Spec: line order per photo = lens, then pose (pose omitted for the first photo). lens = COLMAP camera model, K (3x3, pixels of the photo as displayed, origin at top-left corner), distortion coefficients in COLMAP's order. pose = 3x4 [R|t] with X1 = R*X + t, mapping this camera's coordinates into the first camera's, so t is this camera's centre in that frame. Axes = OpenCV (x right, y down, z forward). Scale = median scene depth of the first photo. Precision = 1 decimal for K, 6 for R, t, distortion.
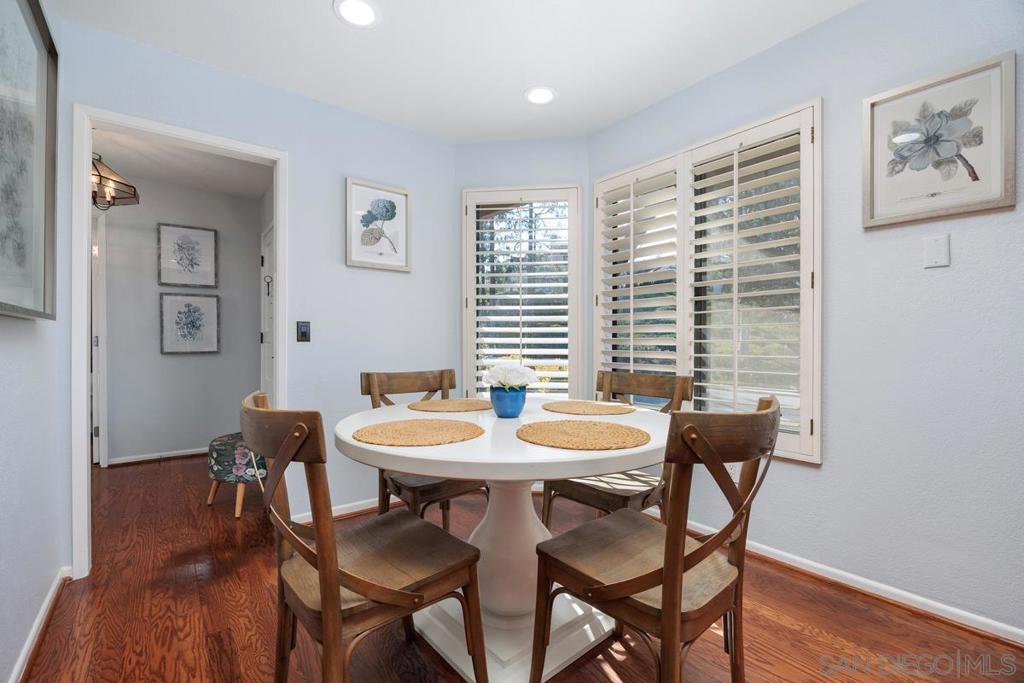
lens RADIAL K [[439.7, 0, 512.0], [0, 439.7, 341.5], [0, 0, 1]] dist [-0.002299, -0.000306]
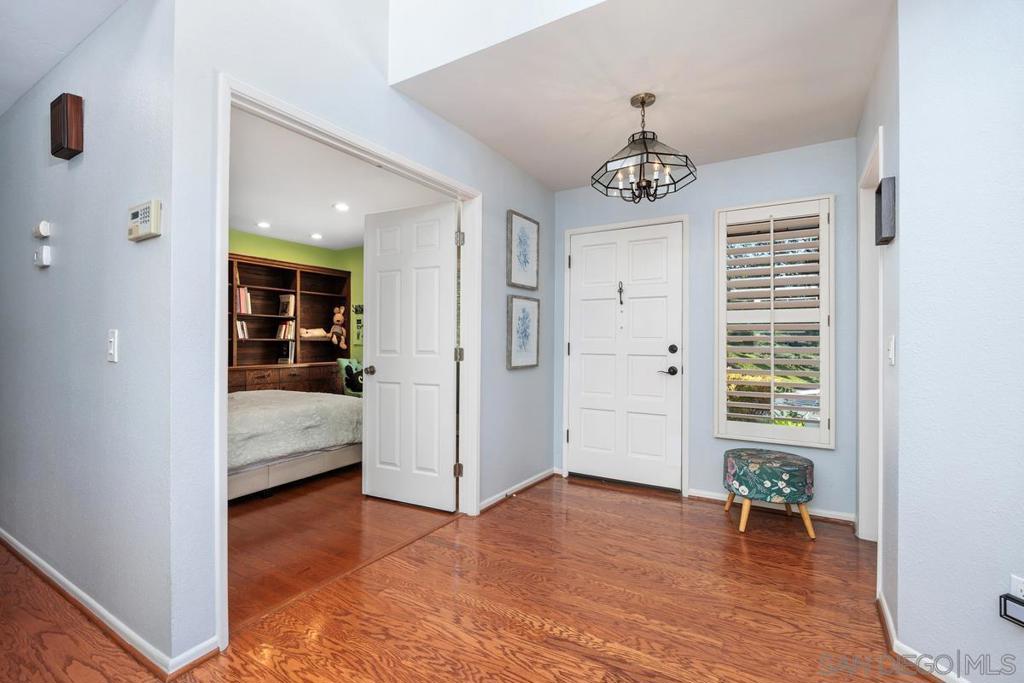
lens RADIAL K [[474.8, 0, 512.0], [0, 474.8, 341.5], [0, 0, 1]] dist [-0.000836, -0.000153]
pose [[0.942634, 0.001720, 0.333824, -1.092919], [-0.000373, 0.999992, -0.004099, -0.020132], [-0.333828, 0.003739, 0.942627, 0.160492]]
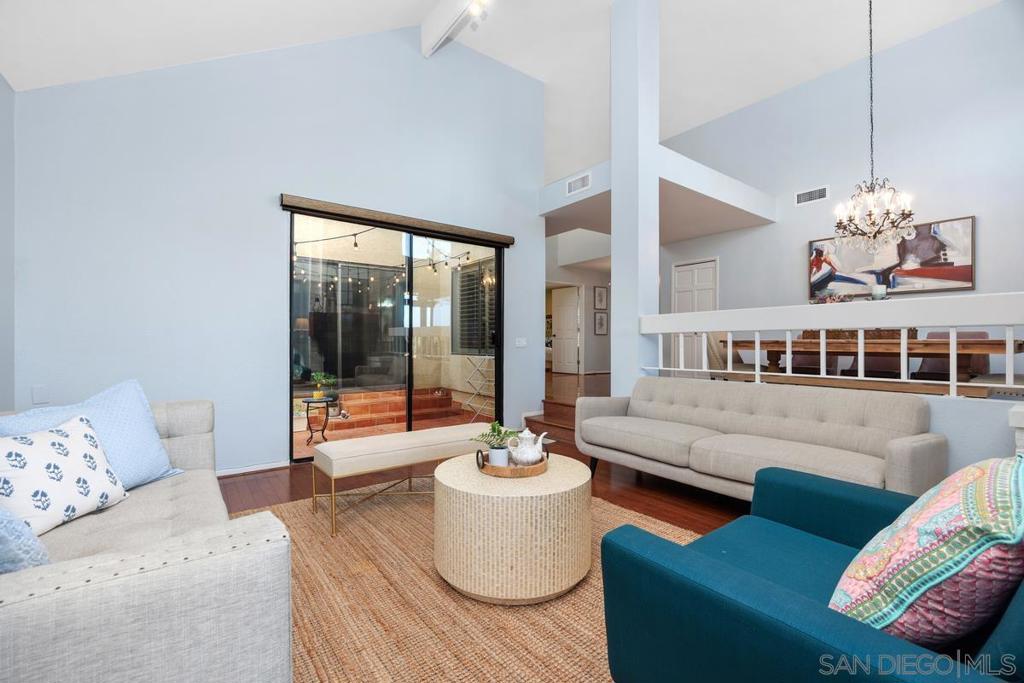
lens RADIAL K [[439.7, 0, 512.0], [0, 439.7, 341.5], [0, 0, 1]] dist [-0.002299, -0.000306]
pose [[0.999468, -0.002577, -0.032502, -1.223360], [0.002478, 0.999992, -0.003109, 0.076616], [0.032510, 0.003027, 0.999467, -1.723301]]
